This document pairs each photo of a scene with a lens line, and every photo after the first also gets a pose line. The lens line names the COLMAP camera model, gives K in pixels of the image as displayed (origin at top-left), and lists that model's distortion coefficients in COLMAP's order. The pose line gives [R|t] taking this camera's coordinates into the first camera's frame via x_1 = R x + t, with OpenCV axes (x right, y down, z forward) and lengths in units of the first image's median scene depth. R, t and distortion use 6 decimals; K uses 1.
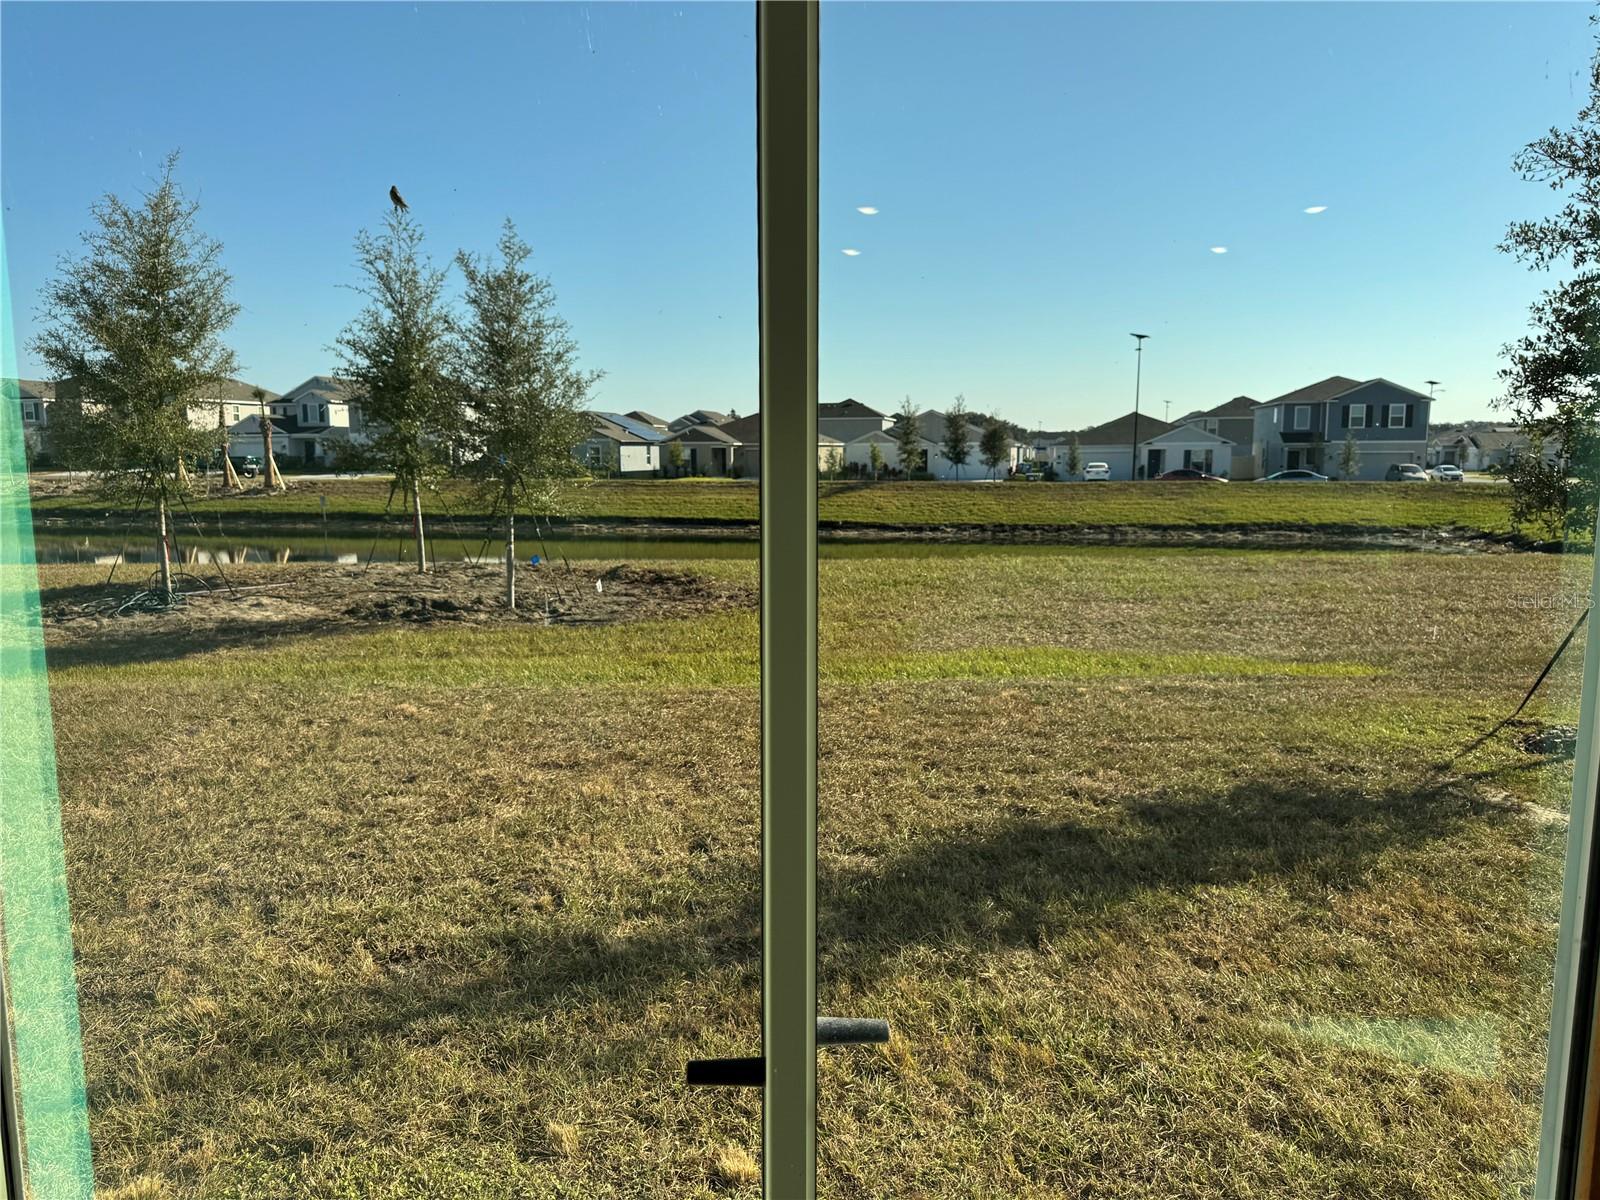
lens RADIAL K [[1145.9, 0, 795.7], [0, 1145.9, 611.9], [0, 0, 1]] dist [0.072810, -0.065525]
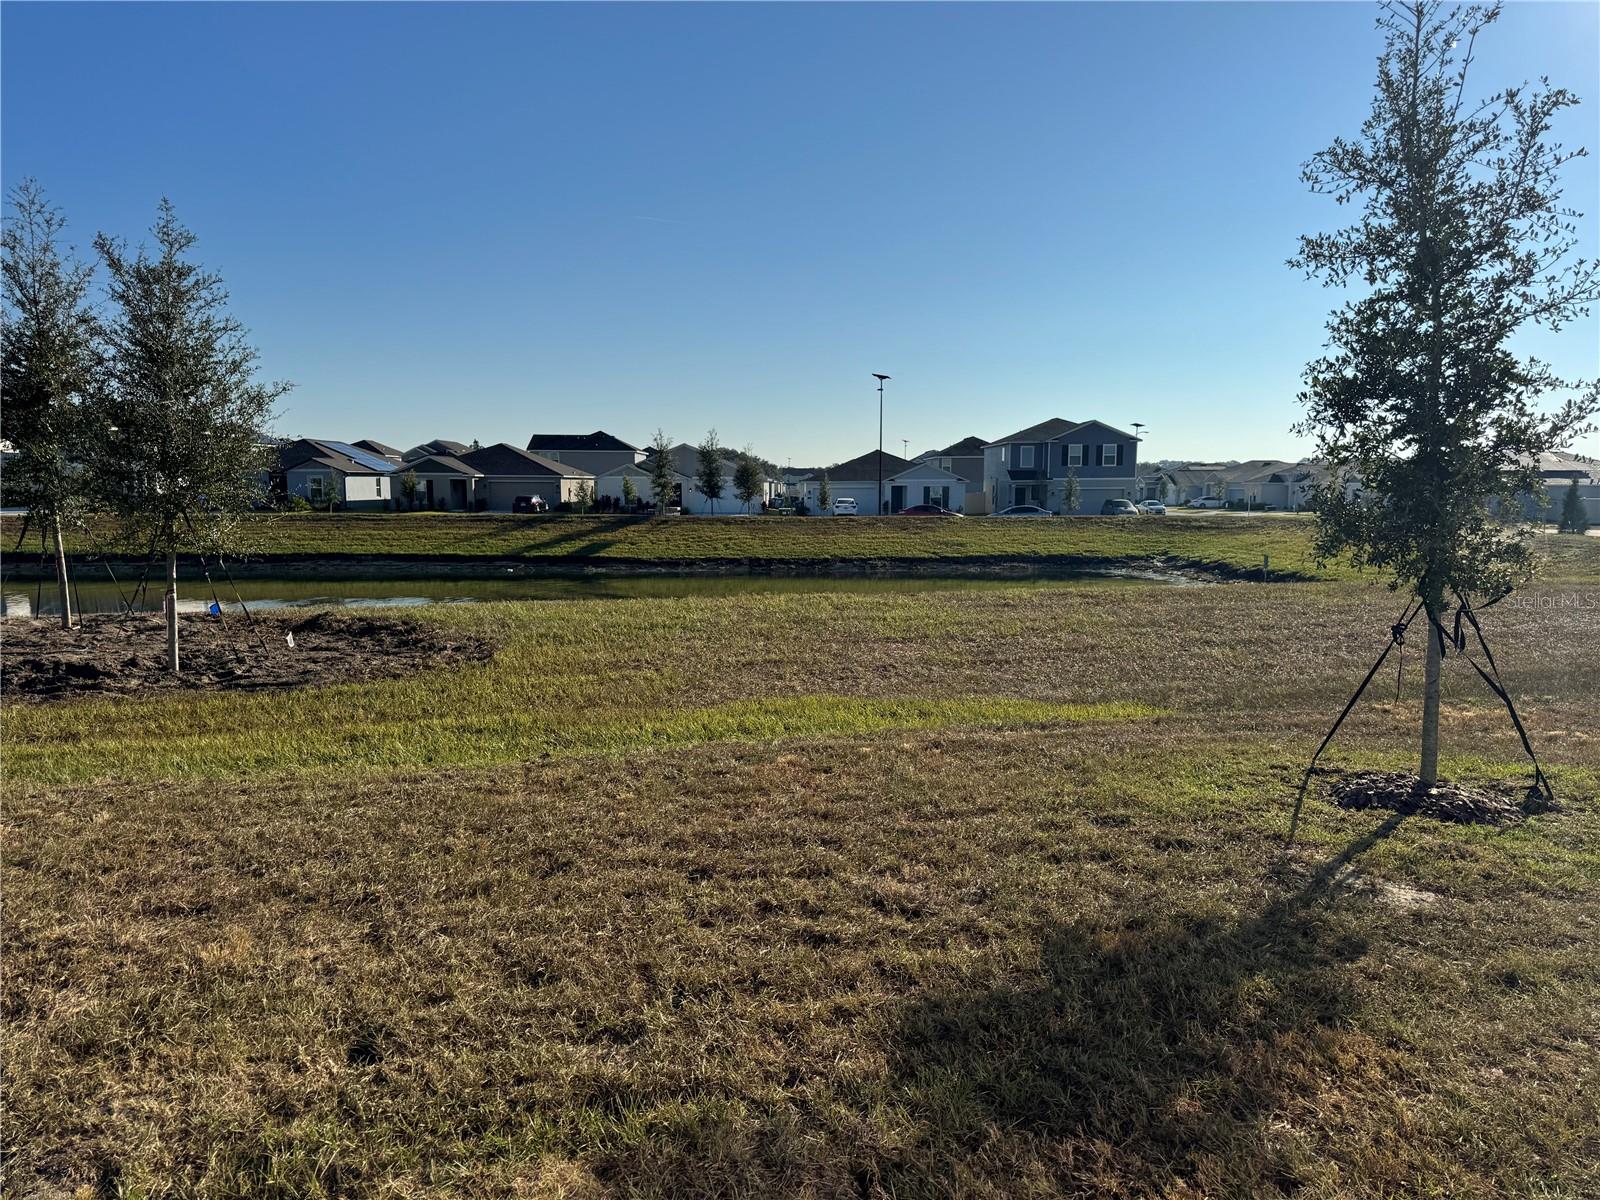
lens RADIAL K [[1145.9, 0, 801.4], [0, 1145.9, 604.9], [0, 0, 1]] dist [0.072810, -0.065525]
pose [[0.976473, -0.019971, 0.214712, 0.010052], [0.027614, 0.999085, -0.032656, -0.011219], [-0.213863, 0.037816, 0.976131, 0.104174]]
